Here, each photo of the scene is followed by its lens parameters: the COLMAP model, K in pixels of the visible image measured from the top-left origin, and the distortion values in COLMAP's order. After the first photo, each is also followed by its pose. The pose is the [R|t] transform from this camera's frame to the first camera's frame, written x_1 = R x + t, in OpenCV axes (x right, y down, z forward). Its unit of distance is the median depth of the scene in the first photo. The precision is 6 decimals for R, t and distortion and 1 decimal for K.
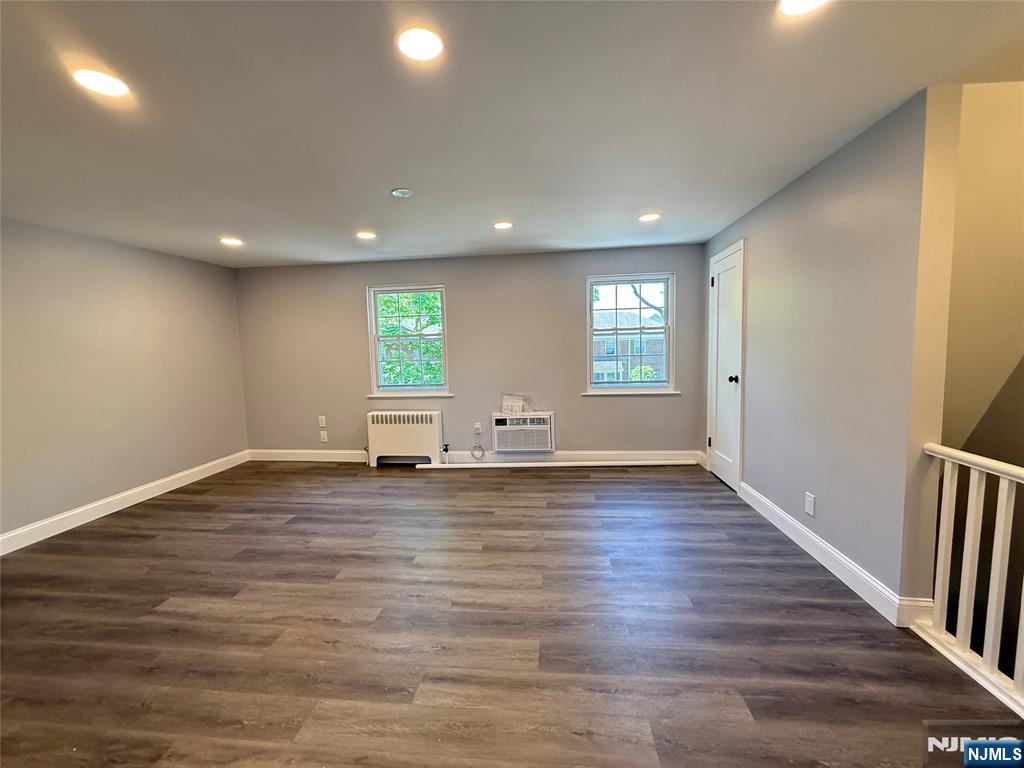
lens RADIAL K [[407.2, 0, 509.8], [0, 407.2, 382.5], [0, 0, 1]] dist [0.000133, 0.000063]
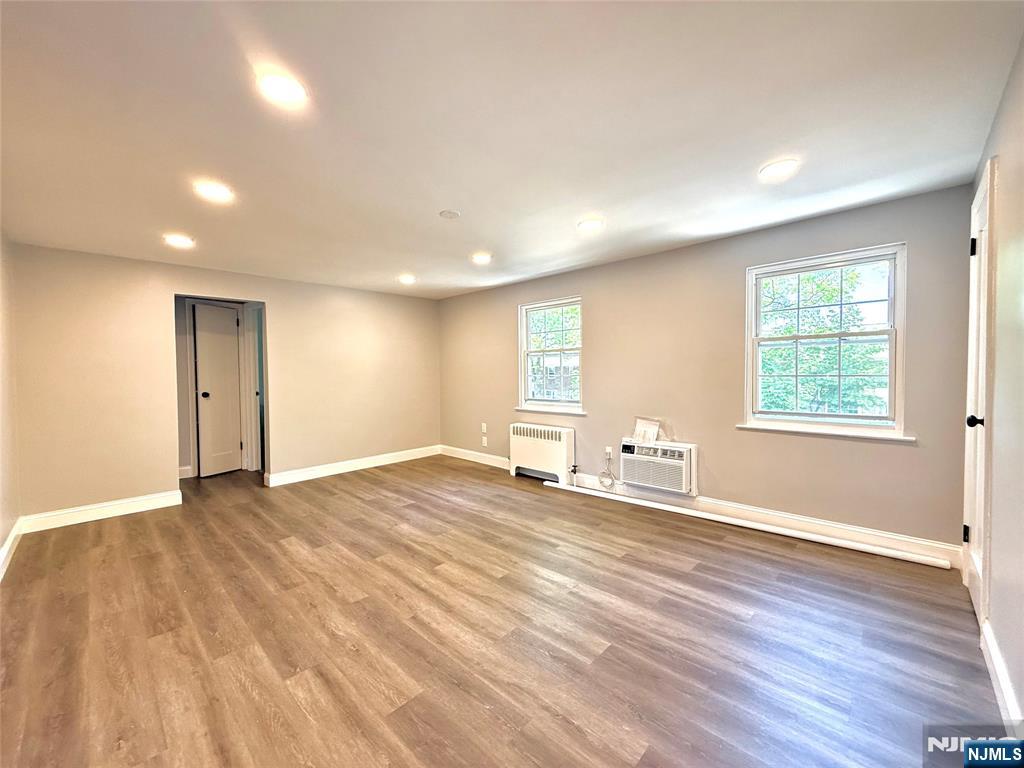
lens RADIAL K [[407.2, 0, 509.8], [0, 407.2, 382.5], [0, 0, 1]] dist [0.000133, 0.000063]
pose [[0.791649, 0.033717, -0.610045, 0.315778], [-0.062576, 0.997700, -0.026062, -0.005246], [0.607764, 0.058807, 0.791938, 0.166404]]
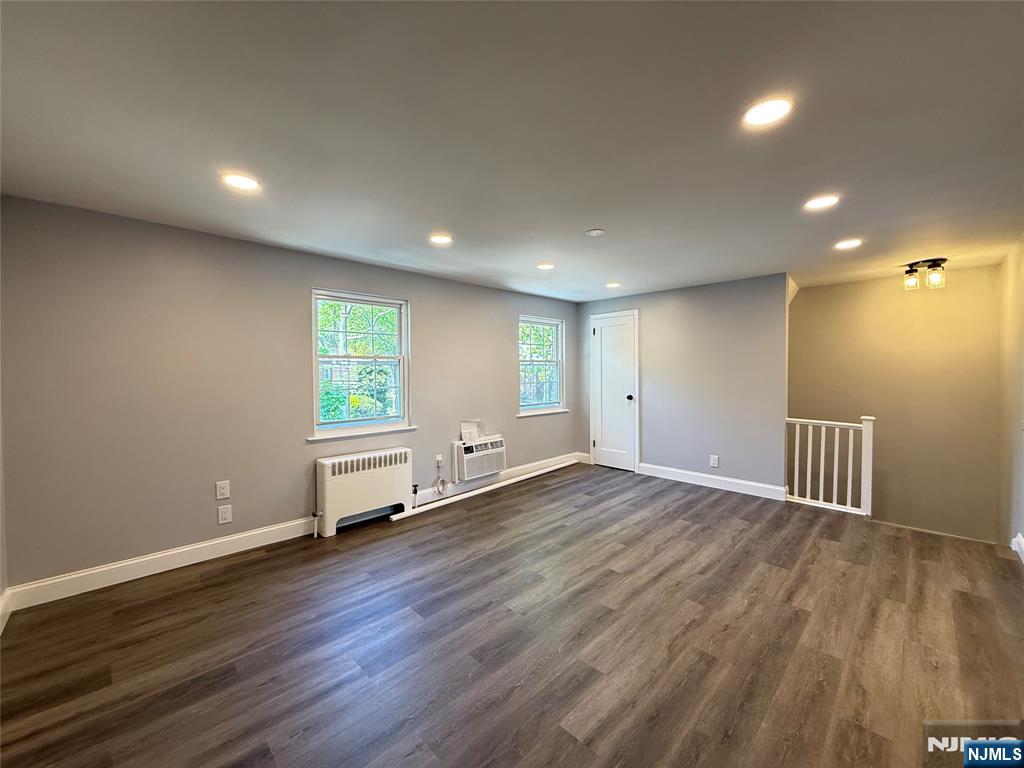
lens RADIAL K [[407.2, 0, 509.8], [0, 407.2, 382.5], [0, 0, 1]] dist [0.000133, 0.000063]
pose [[0.628690, 0.002235, 0.777653, -0.760109], [0.054590, 0.997402, -0.046999, -0.013924], [-0.775738, 0.072000, 0.626934, 0.312477]]
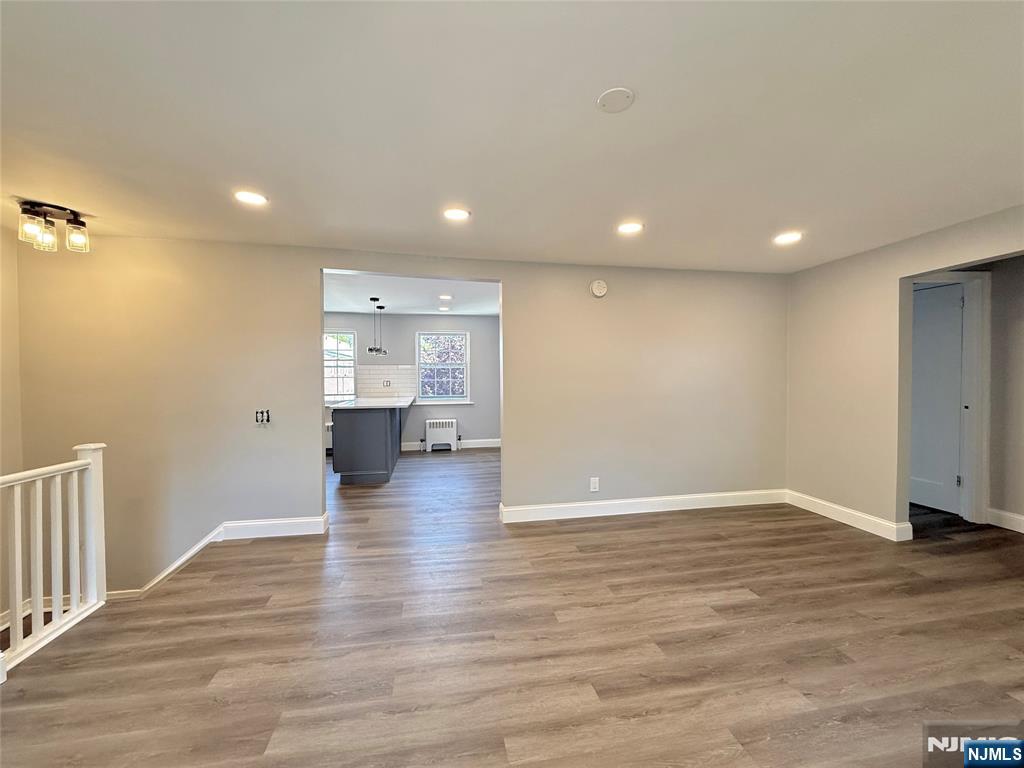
lens RADIAL K [[407.2, 0, 509.8], [0, 407.2, 382.5], [0, 0, 1]] dist [0.000133, 0.000063]
pose [[-0.955622, 0.035457, -0.292454, 0.041055], [0.005012, 0.994544, 0.104201, -0.074120], [0.294552, 0.098111, -0.950586, 0.935736]]
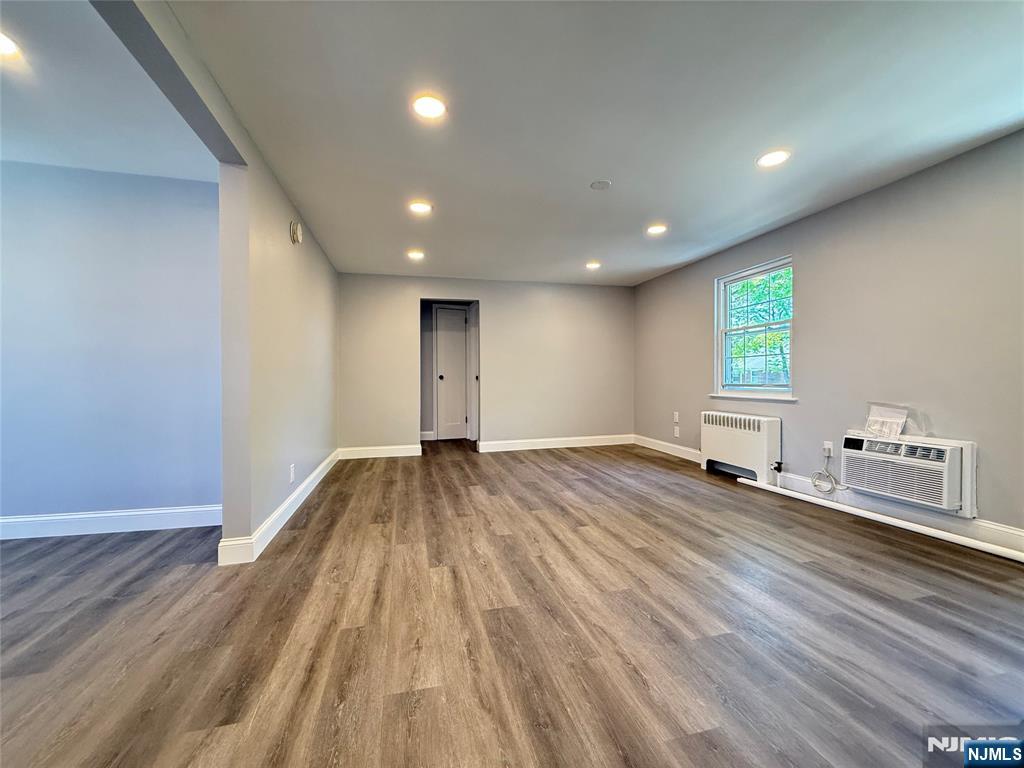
lens RADIAL K [[407.2, 0, 509.8], [0, 407.2, 382.5], [0, 0, 1]] dist [0.000133, 0.000063]
pose [[0.352944, 0.032925, -0.935065, 0.412368], [-0.085181, 0.996361, 0.002932, 0.046706], [0.931759, 0.078615, 0.354464, 0.258259]]
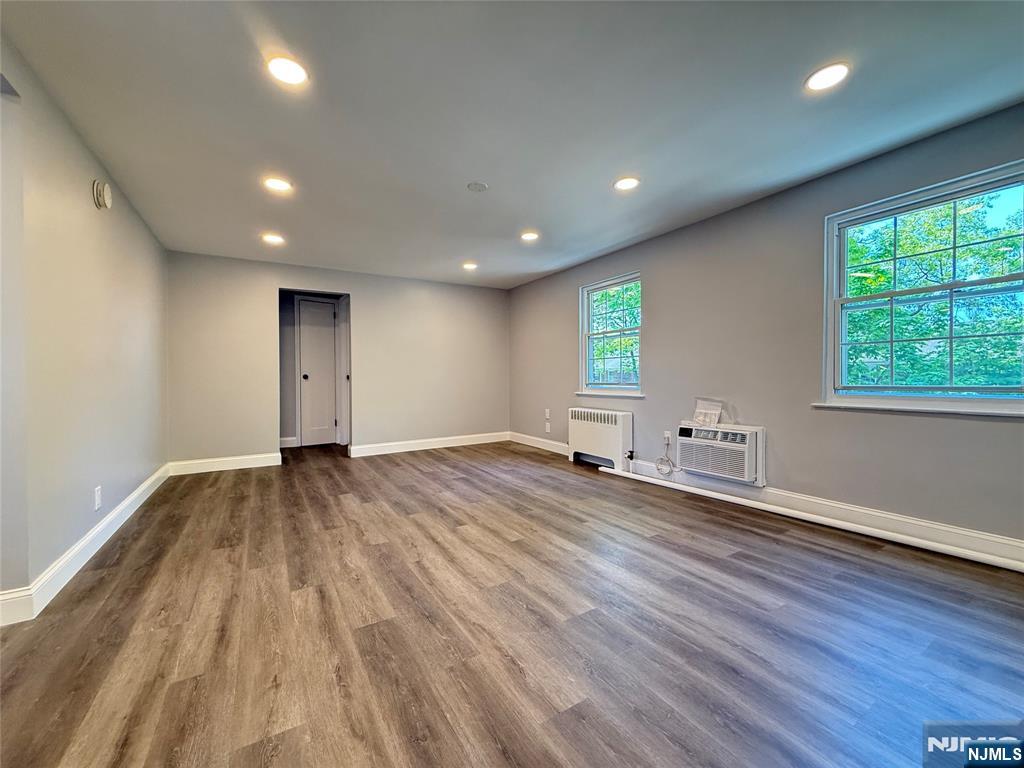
lens RADIAL K [[407.2, 0, 509.8], [0, 407.2, 382.5], [0, 0, 1]] dist [0.000133, 0.000063]
pose [[0.611471, 0.032021, -0.790619, 0.407421], [-0.078477, 0.996709, -0.020326, 0.046605], [0.787366, 0.074474, 0.611971, 0.260900]]
